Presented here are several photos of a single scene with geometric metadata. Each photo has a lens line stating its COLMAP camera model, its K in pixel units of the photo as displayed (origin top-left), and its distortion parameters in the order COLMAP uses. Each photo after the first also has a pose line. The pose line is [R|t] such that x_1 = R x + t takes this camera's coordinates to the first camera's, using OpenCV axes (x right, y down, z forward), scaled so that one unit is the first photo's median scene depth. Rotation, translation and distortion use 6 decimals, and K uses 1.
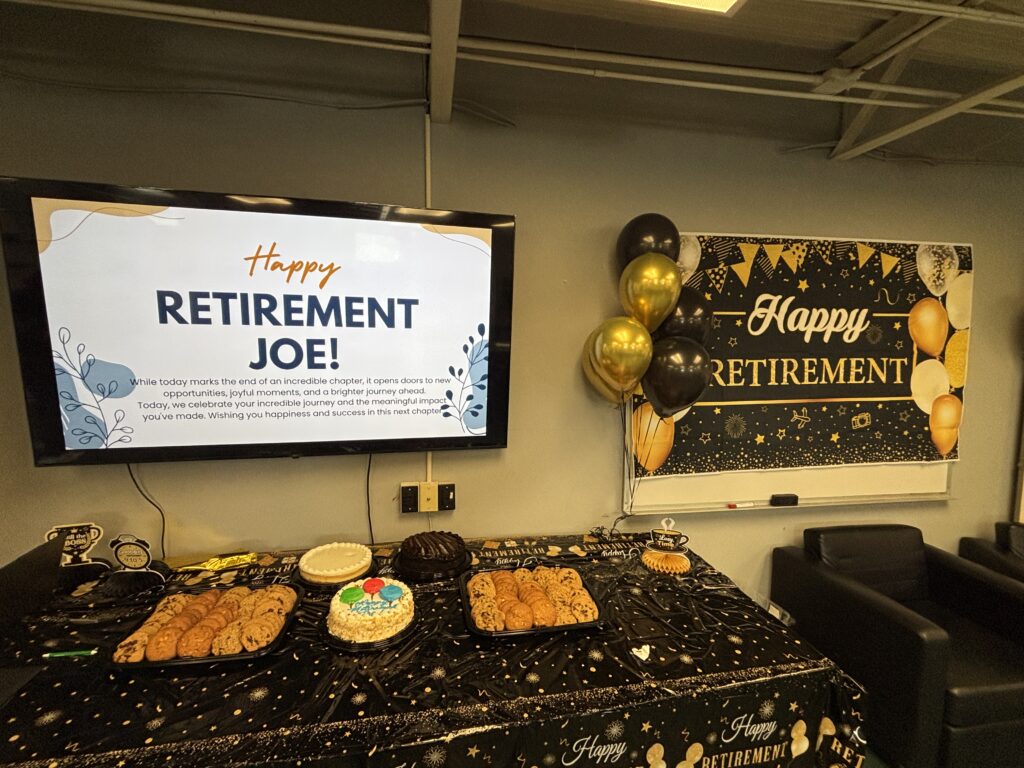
lens RADIAL K [[481.8, 0, 513.7], [0, 481.8, 377.2], [0, 0, 1]] dist [0.002796, -0.000355]
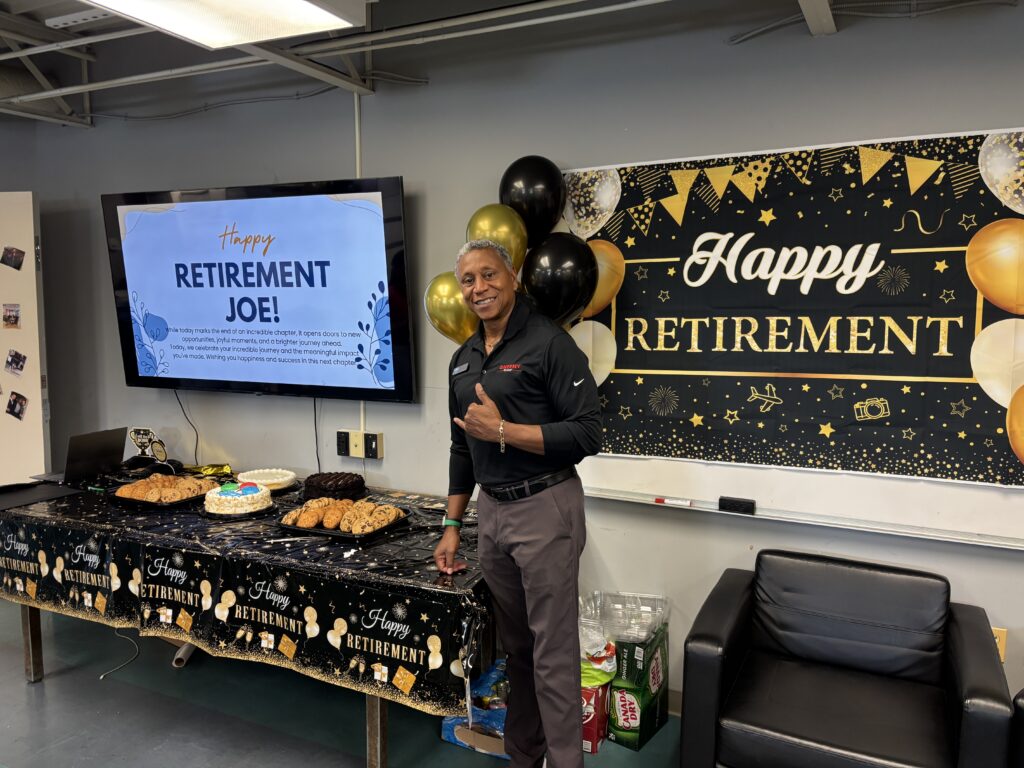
lens RADIAL K [[769.0, 0, 515.6], [0, 769.0, 392.3], [0, 0, 1]] dist [0.035433, -0.037715]
pose [[0.816194, 0.053890, -0.575259, 1.015846], [-0.042277, 0.998542, 0.033559, 0.055410], [0.576229, -0.003070, 0.817282, -0.192029]]
